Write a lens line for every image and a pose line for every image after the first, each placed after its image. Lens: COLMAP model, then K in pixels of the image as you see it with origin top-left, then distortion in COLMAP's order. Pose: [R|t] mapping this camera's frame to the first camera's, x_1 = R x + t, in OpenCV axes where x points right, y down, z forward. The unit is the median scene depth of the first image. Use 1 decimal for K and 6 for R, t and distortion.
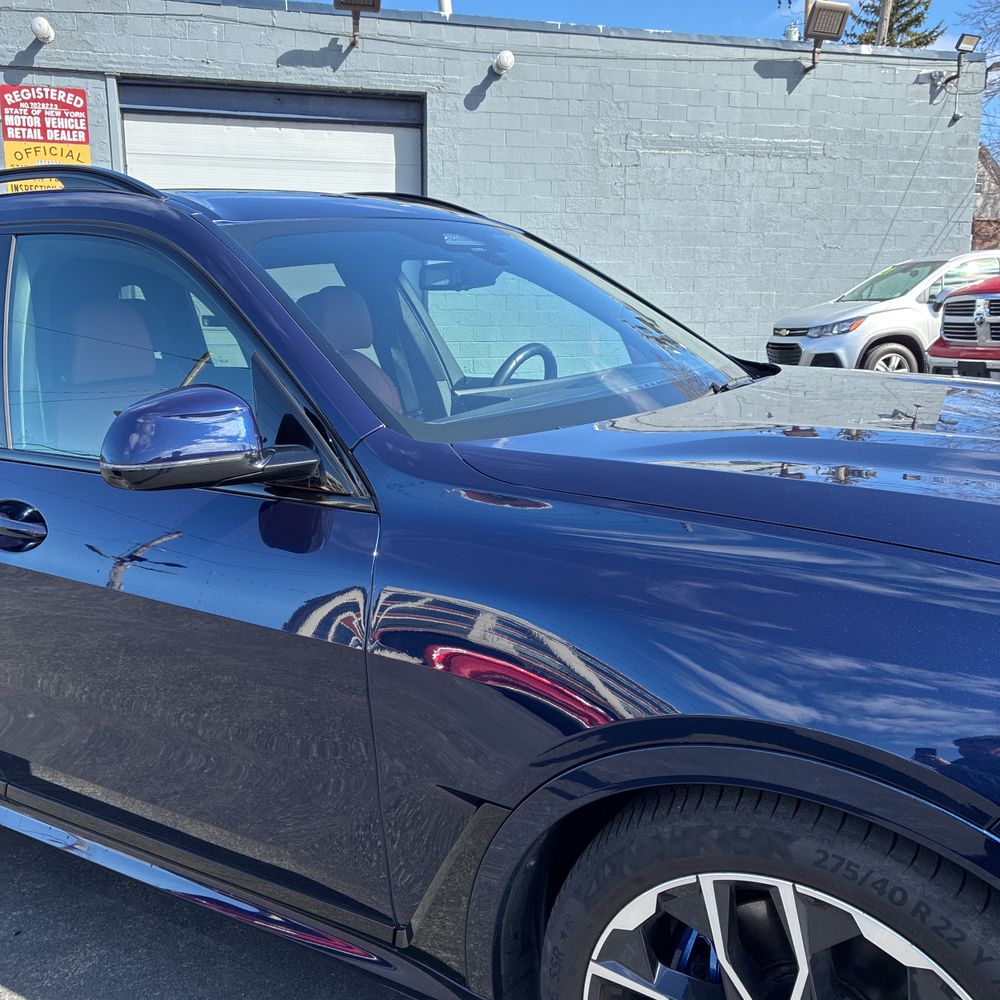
lens RADIAL K [[1017.7, 0, 495.4], [0, 1017.7, 504.4], [0, 0, 1]] dist [0.026529, 0.000000]
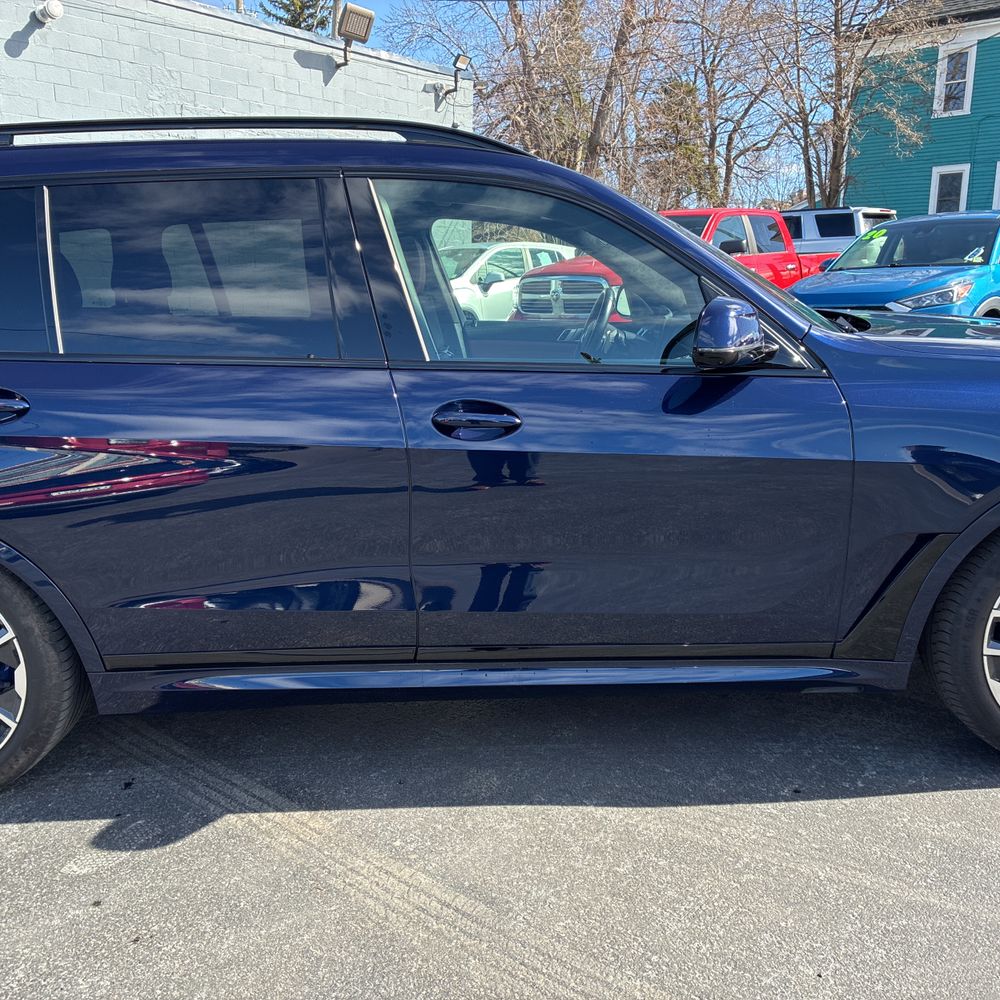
lens RADIAL K [[1017.7, 0, 508.1], [0, 1017.7, 514.6], [0, 0, 1]] dist [0.026529, 0.000000]
pose [[0.839168, -0.096473, 0.535247, -0.178868], [0.083704, 0.995326, 0.048165, 0.013055], [-0.537392, 0.004384, 0.843321, -0.009848]]
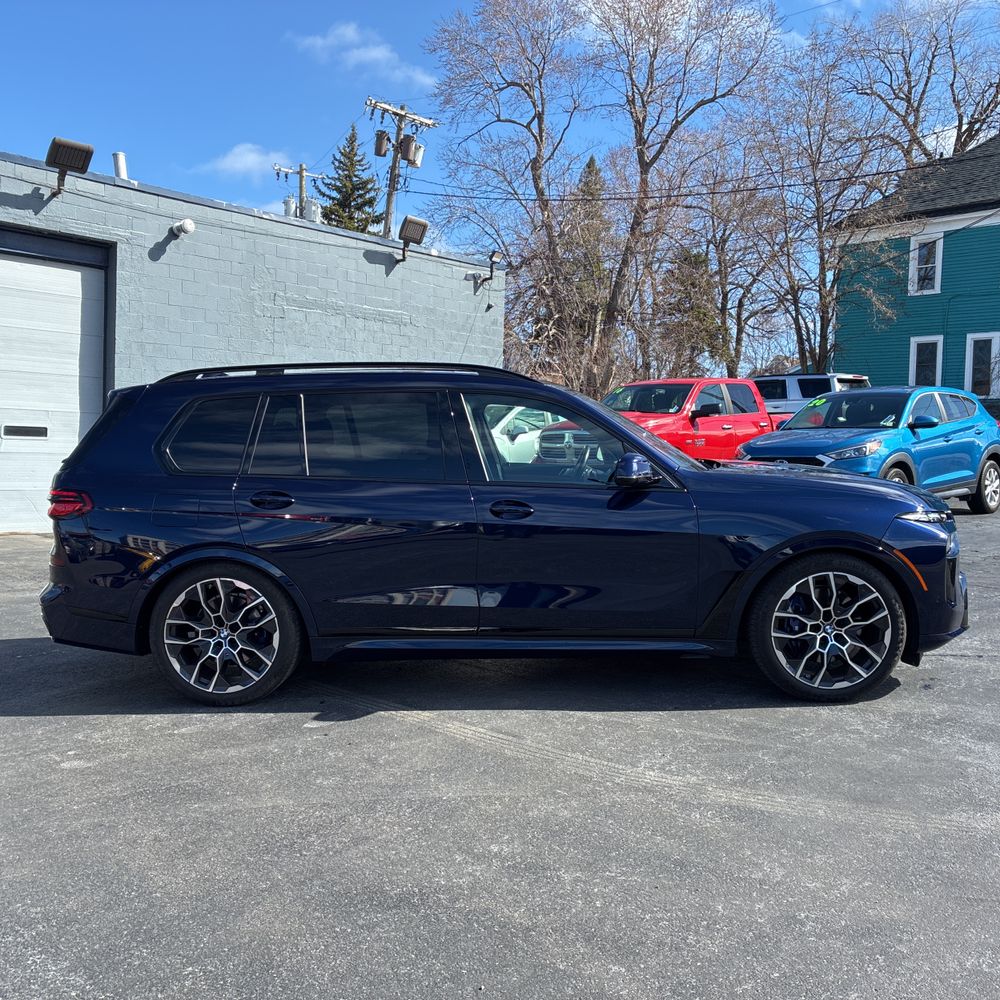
lens RADIAL K [[1017.7, 0, 504.1], [0, 1017.7, 503.3], [0, 0, 1]] dist [0.026529, 0.000000]
pose [[0.853828, -0.002136, 0.520551, -0.287291], [0.065600, 0.992461, -0.103527, 0.042386], [-0.516406, 0.122542, 0.847531, -0.177959]]
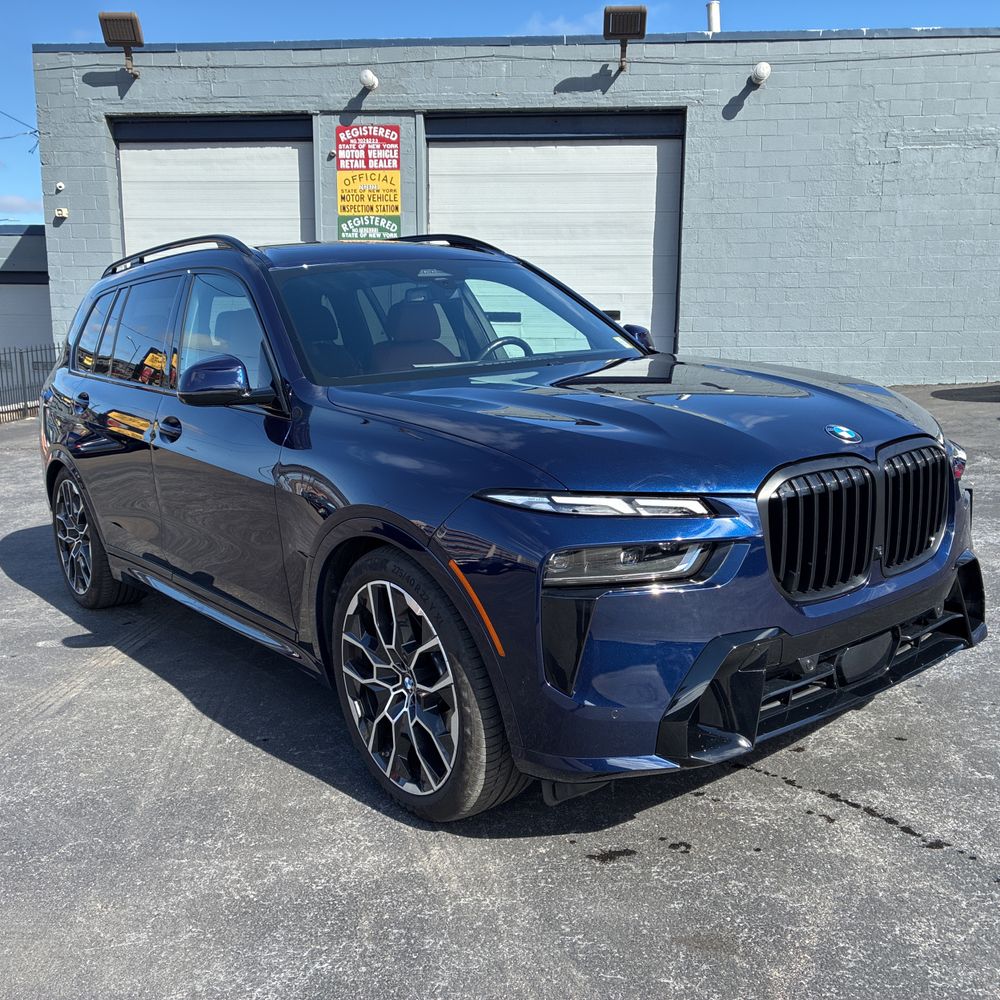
lens RADIAL K [[1017.7, 0, 493.6], [0, 1017.7, 505.2], [0, 0, 1]] dist [0.026529, 0.000000]
pose [[0.942621, 0.064501, -0.327576, 0.118964], [-0.061518, 0.997916, 0.019473, 0.014415], [0.328149, 0.001796, 0.944624, -0.098381]]
